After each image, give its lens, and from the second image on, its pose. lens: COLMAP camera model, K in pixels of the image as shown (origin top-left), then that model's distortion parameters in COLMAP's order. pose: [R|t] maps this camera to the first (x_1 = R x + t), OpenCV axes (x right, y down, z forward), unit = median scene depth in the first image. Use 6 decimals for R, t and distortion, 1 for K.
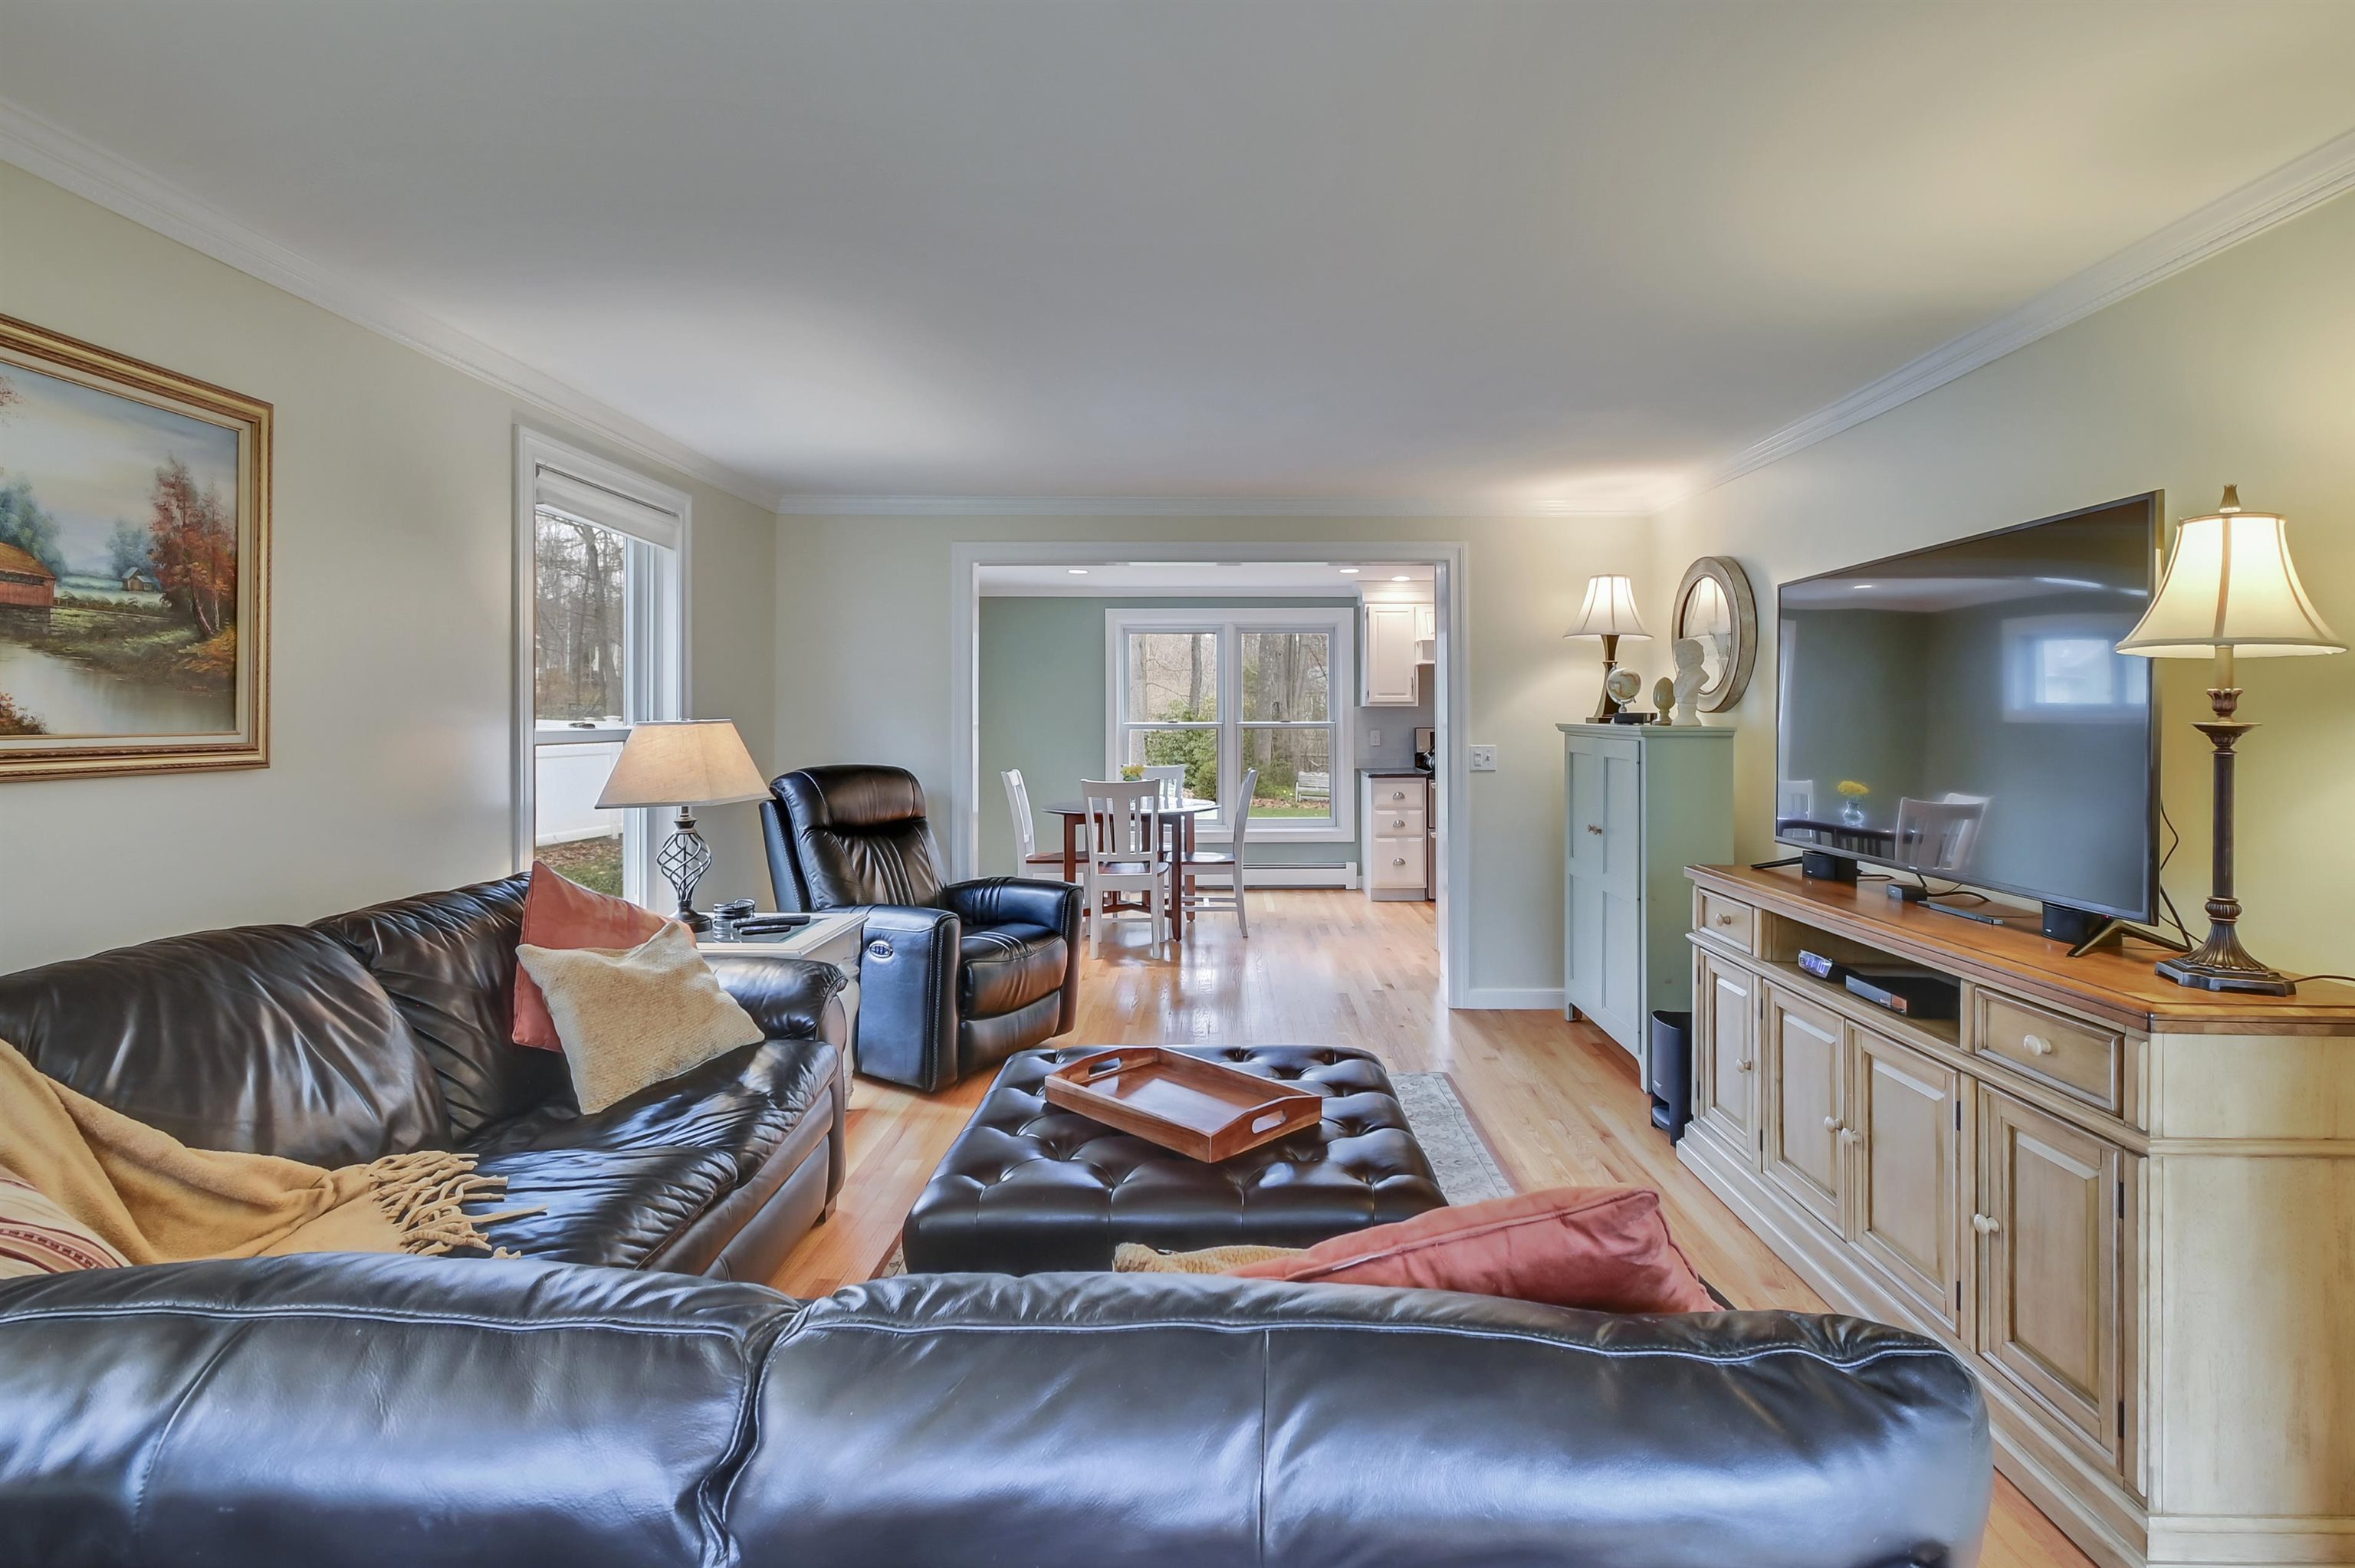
lens RADIAL K [[1118.6, 0, 1268.3], [0, 1118.6, 698.7], [0, 0, 1]] dist [0.003103, -0.002729]
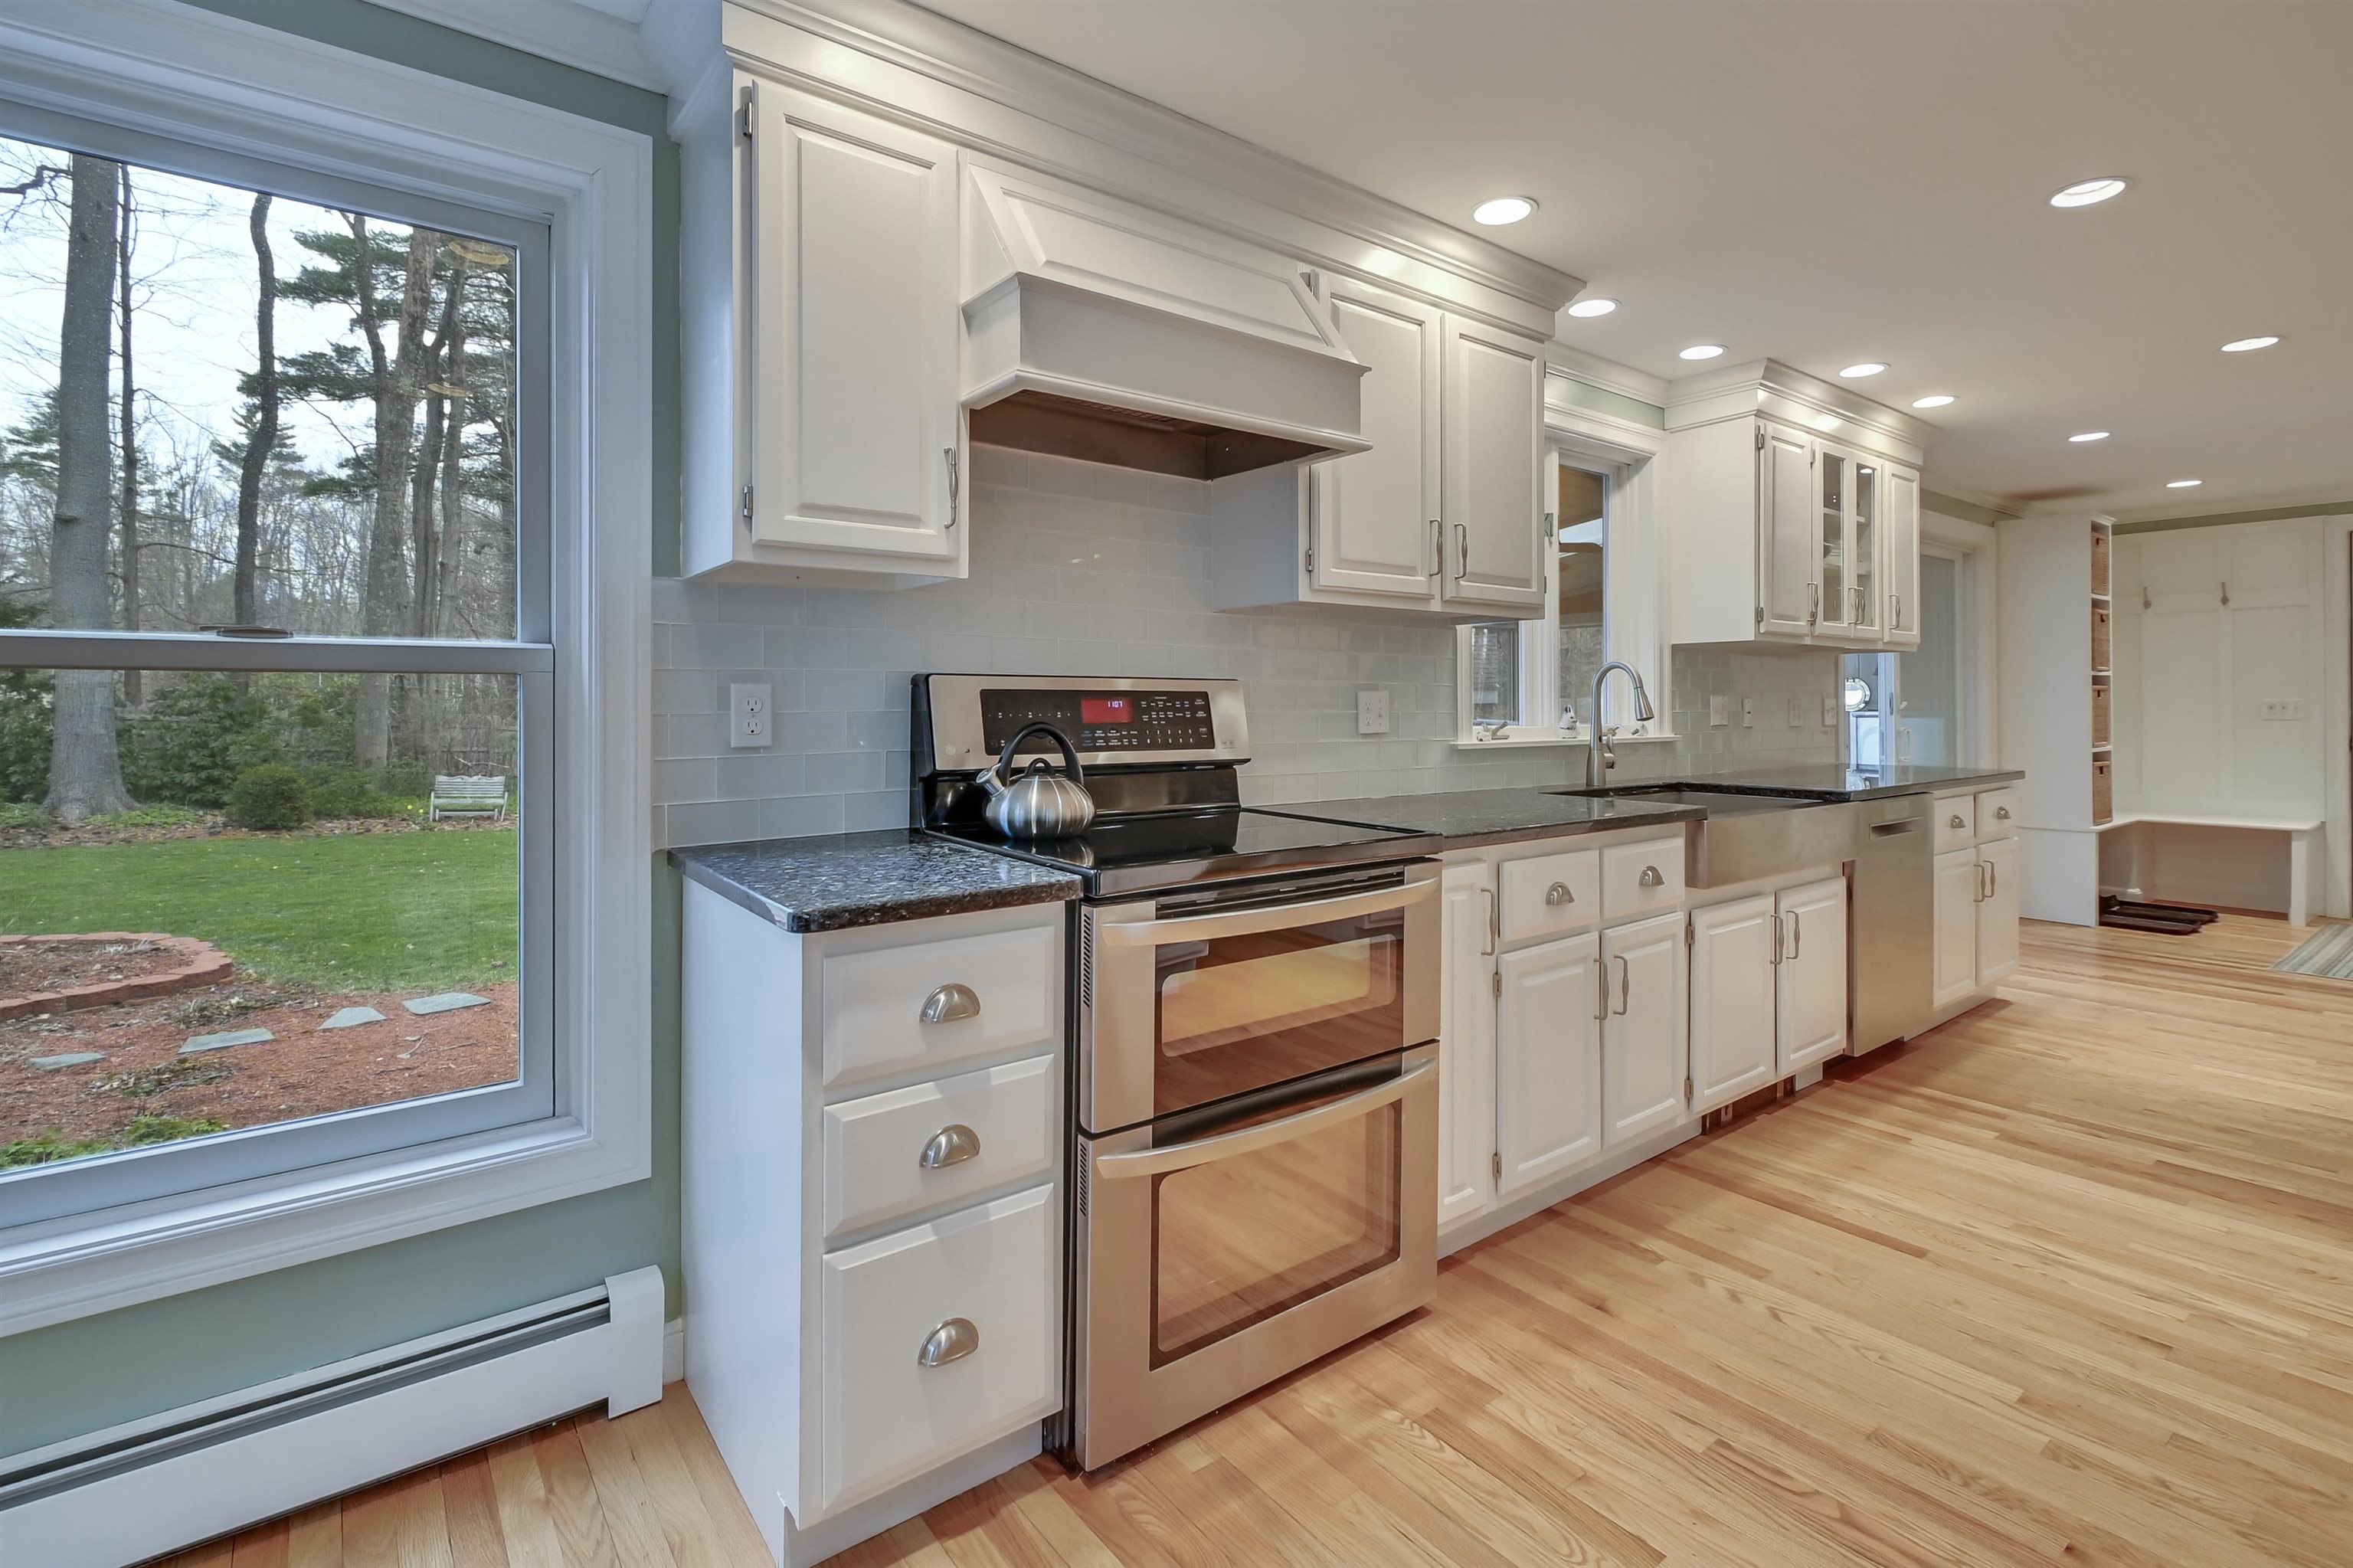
lens RADIAL K [[1073.1, 0, 1193.8], [0, 1073.1, 691.2], [0, 0, 1]] dist [0.009889, -0.003406]
pose [[0.804667, 0.002963, 0.593718, 0.125173], [-0.006794, 0.999968, 0.004217, 0.098703], [-0.593687, -0.007427, 0.804662, 2.643696]]
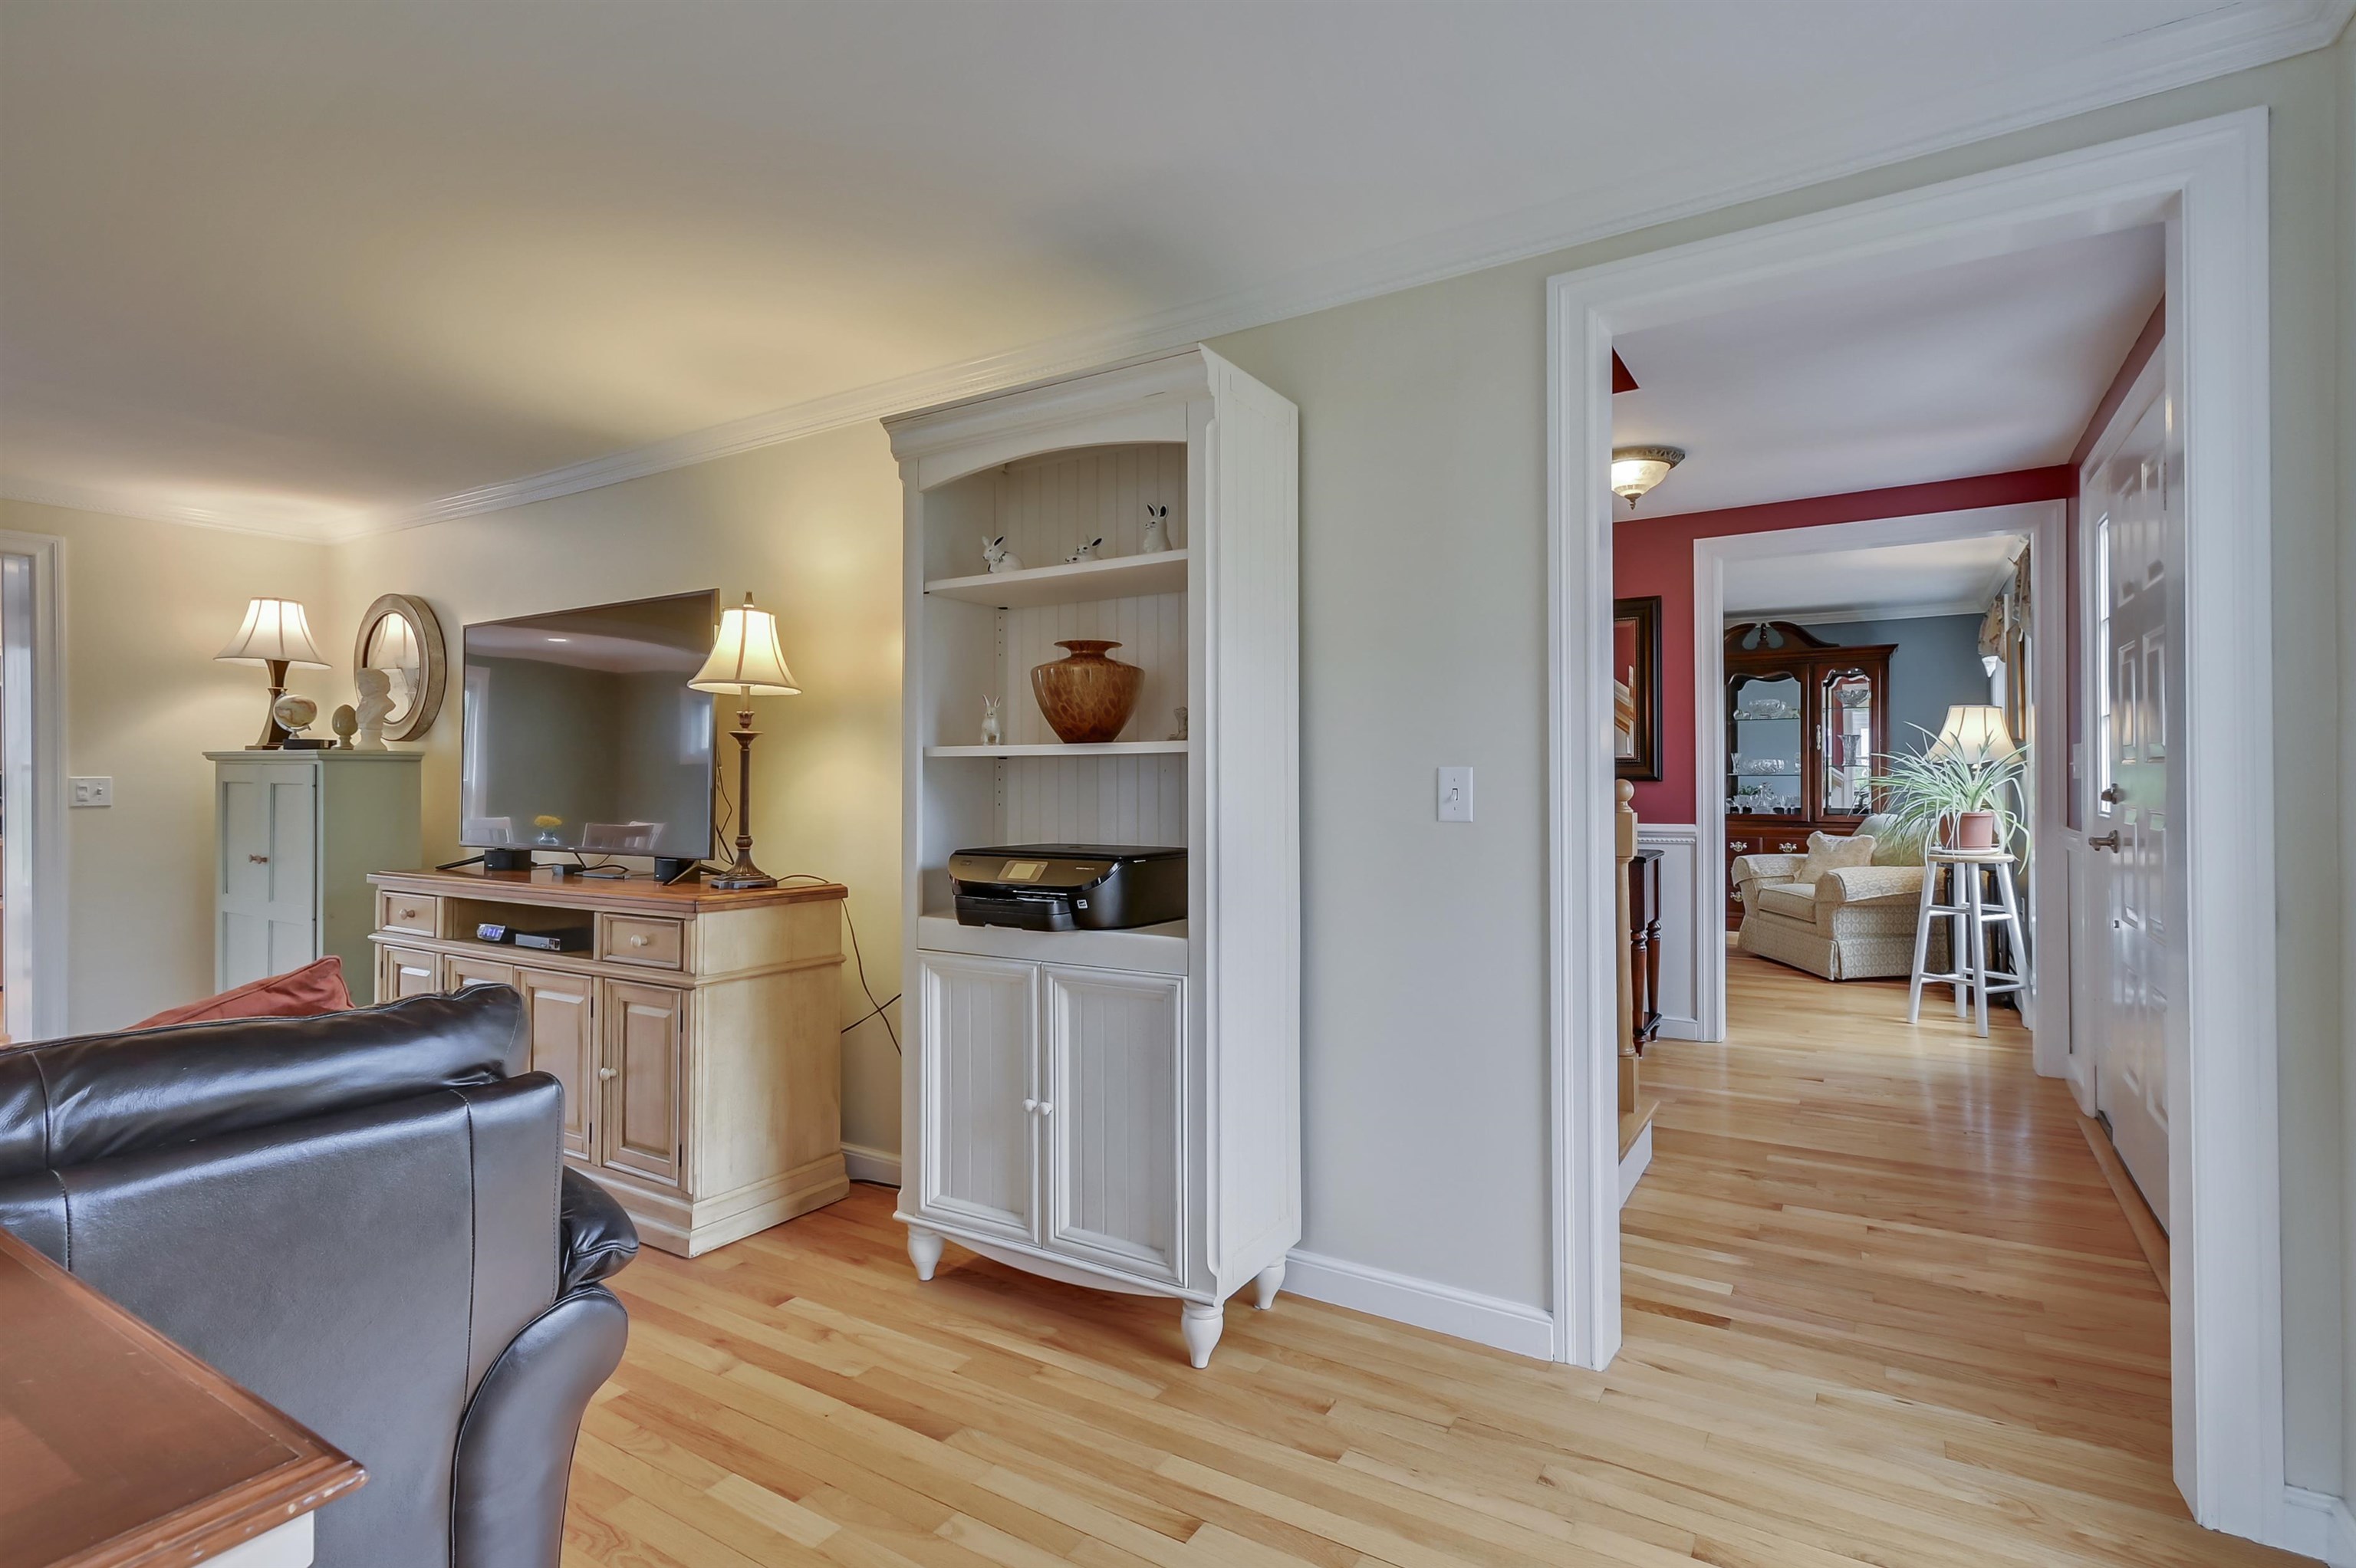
lens RADIAL K [[1029.6, 0, 1146.0], [0, 1029.6, 769.8], [0, 0, 1]] dist [0.014016, -0.001224]
pose [[0.542585, -0.003066, 0.839996, -0.095860], [-0.011508, 0.999872, 0.011083, 0.042191], [-0.839922, -0.015680, 0.542480, -0.270765]]
